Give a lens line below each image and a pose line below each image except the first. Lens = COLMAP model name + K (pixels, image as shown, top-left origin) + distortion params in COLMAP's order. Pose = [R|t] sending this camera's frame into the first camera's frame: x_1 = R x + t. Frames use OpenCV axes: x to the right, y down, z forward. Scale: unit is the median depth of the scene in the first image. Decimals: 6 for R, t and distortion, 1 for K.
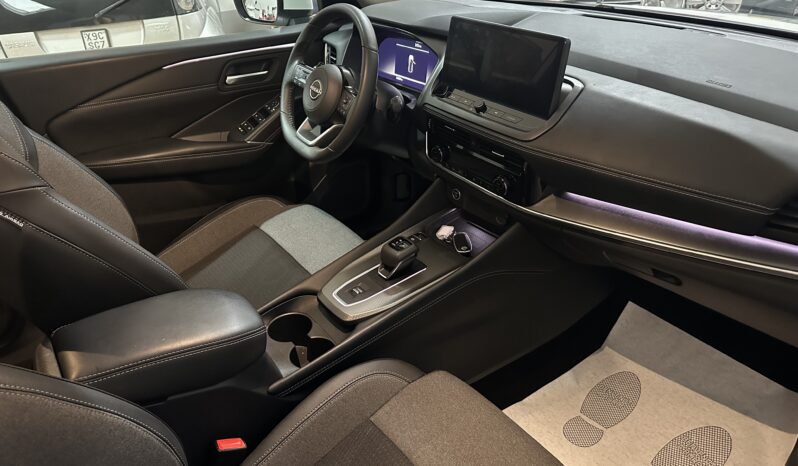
lens RADIAL K [[561.8, 0, 395.1], [0, 561.8, 236.4], [0, 0, 1]] dist [0.116206, -0.181833]
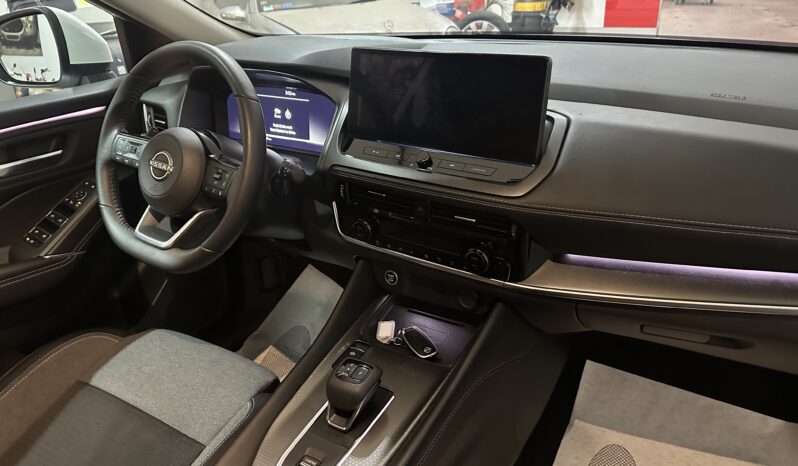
lens RADIAL K [[561.8, 0, 395.1], [0, 561.8, 236.4], [0, 0, 1]] dist [0.116206, -0.181833]
pose [[0.921491, -0.169273, 0.349572, -0.130158], [0.202224, 0.977516, -0.059732, -0.078309], [-0.331601, 0.125735, 0.935003, 0.277100]]
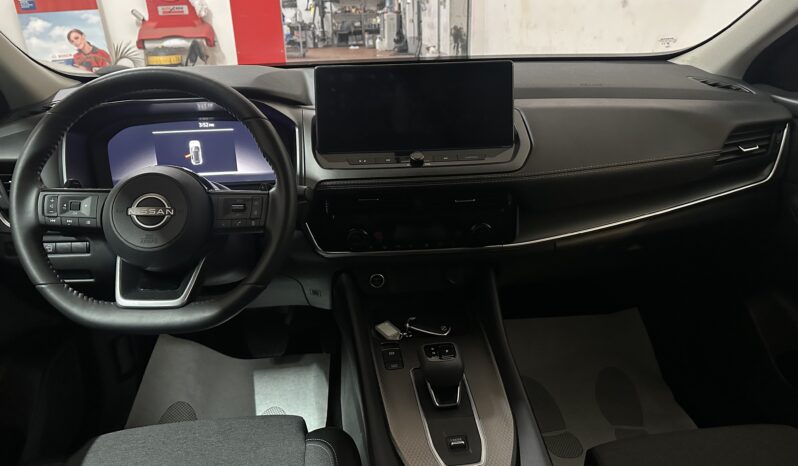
lens RADIAL K [[561.8, 0, 395.1], [0, 561.8, 236.4], [0, 0, 1]] dist [0.116206, -0.181833]
pose [[0.481297, -0.302152, 0.822835, -0.472853], [0.447582, 0.891827, 0.065685, -0.160582], [-0.753674, 0.336672, 0.564471, 0.490277]]
